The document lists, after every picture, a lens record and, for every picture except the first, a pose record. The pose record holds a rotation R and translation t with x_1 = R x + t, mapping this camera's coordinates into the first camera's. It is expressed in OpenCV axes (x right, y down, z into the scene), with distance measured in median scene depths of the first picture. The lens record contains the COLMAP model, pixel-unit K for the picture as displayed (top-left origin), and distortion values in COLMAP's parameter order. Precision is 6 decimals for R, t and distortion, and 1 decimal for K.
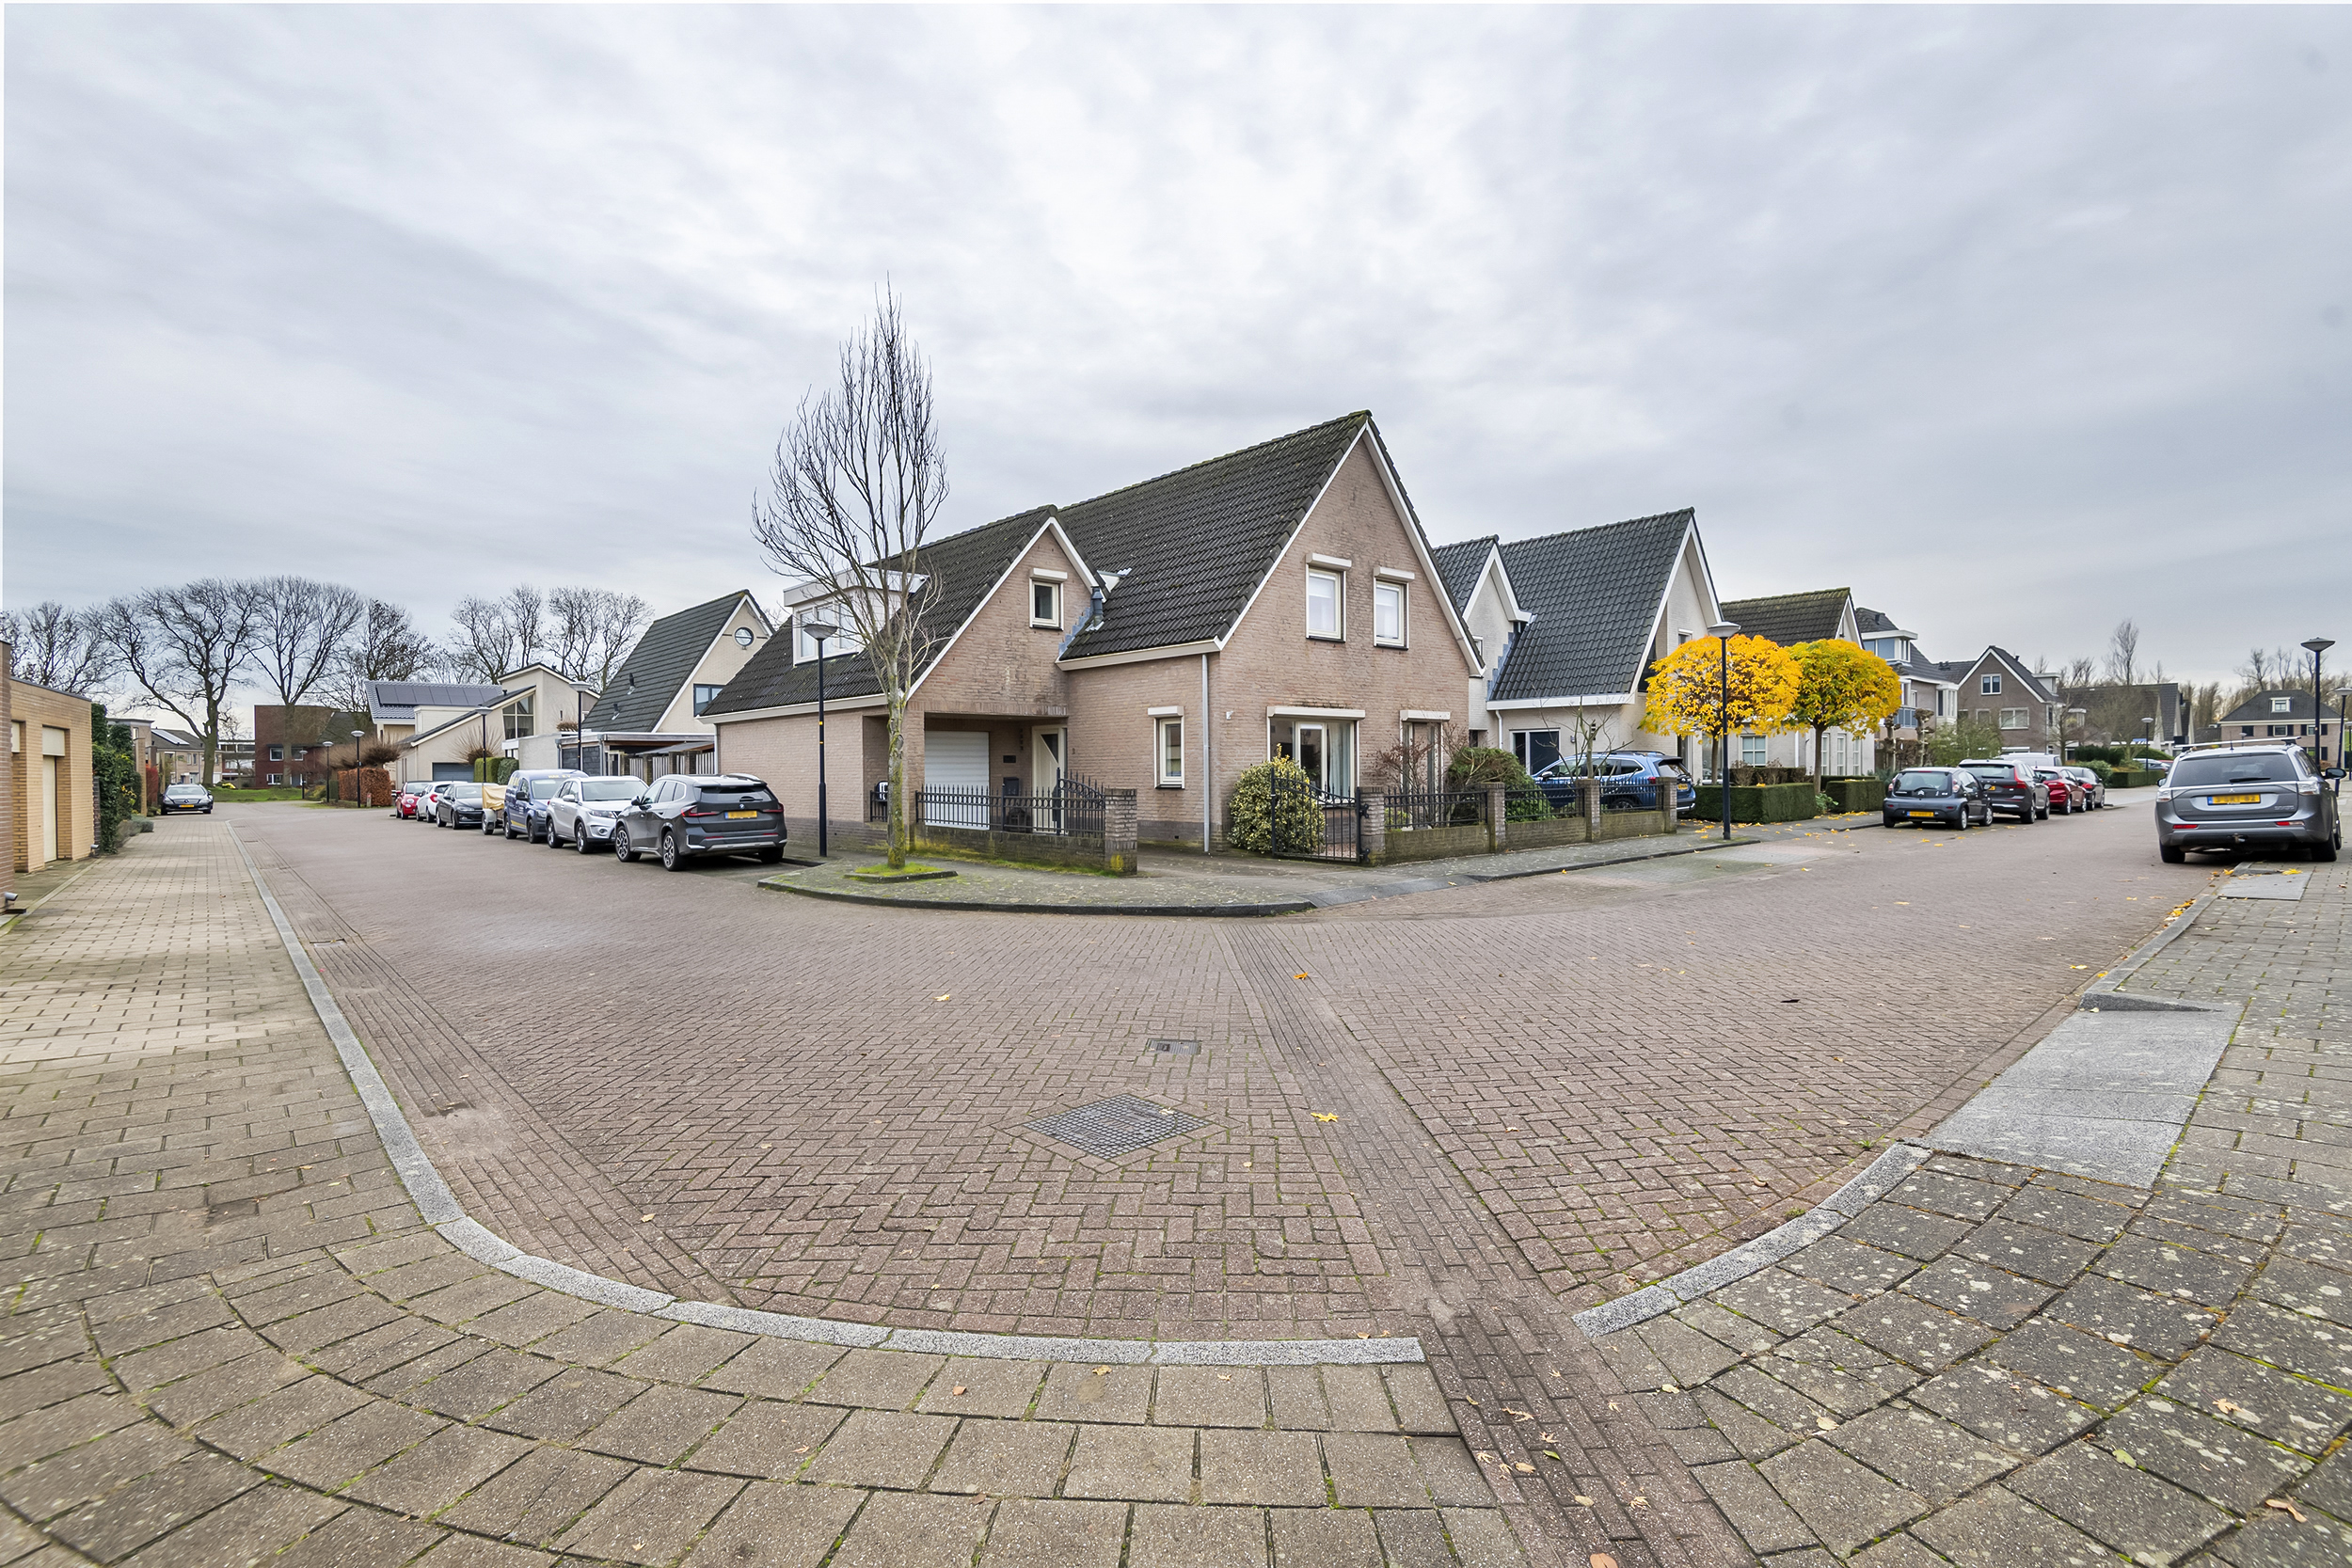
lens RADIAL K [[1097.3, 0, 1173.8], [0, 1097.3, 854.6], [0, 0, 1]] dist [0.050505, -0.042826]
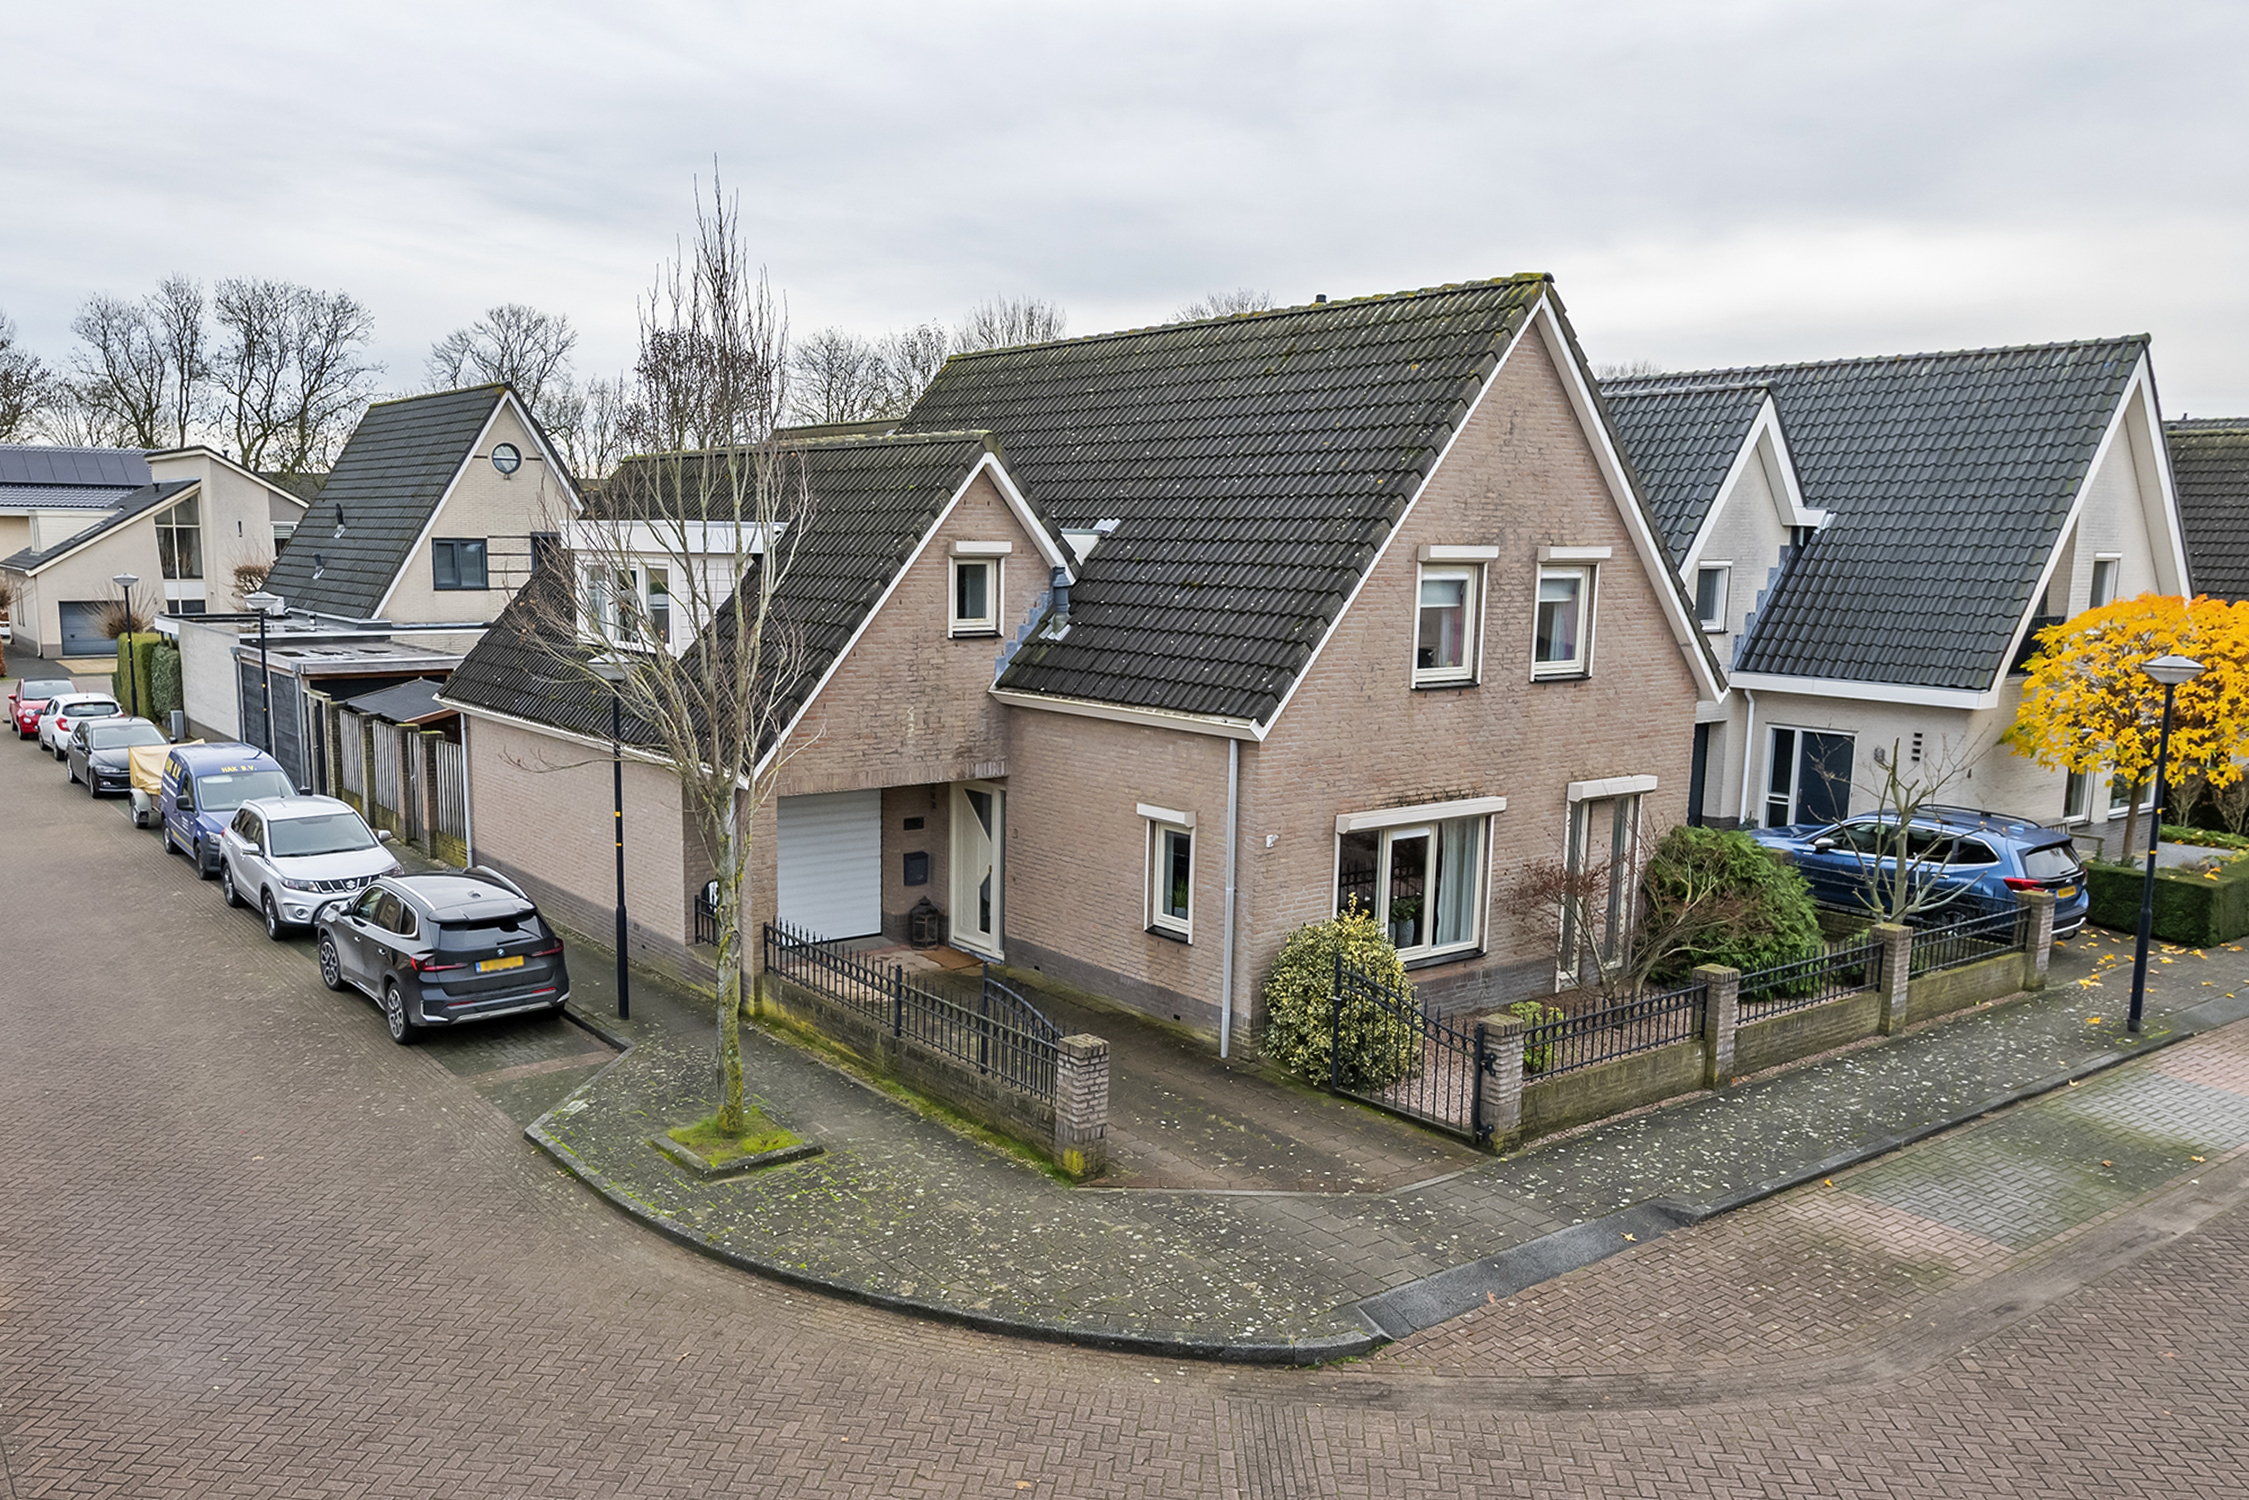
lens RADIAL K [[1747.0, 0, 983.0], [0, 1747.0, 825.8], [0, 0, 1]] dist [0.059195, -0.065086]
pose [[0.992675, 0.038029, -0.114671, 0.003031], [-0.019058, 0.986573, 0.162203, -0.257380], [0.119299, -0.158830, 0.980072, 0.036923]]
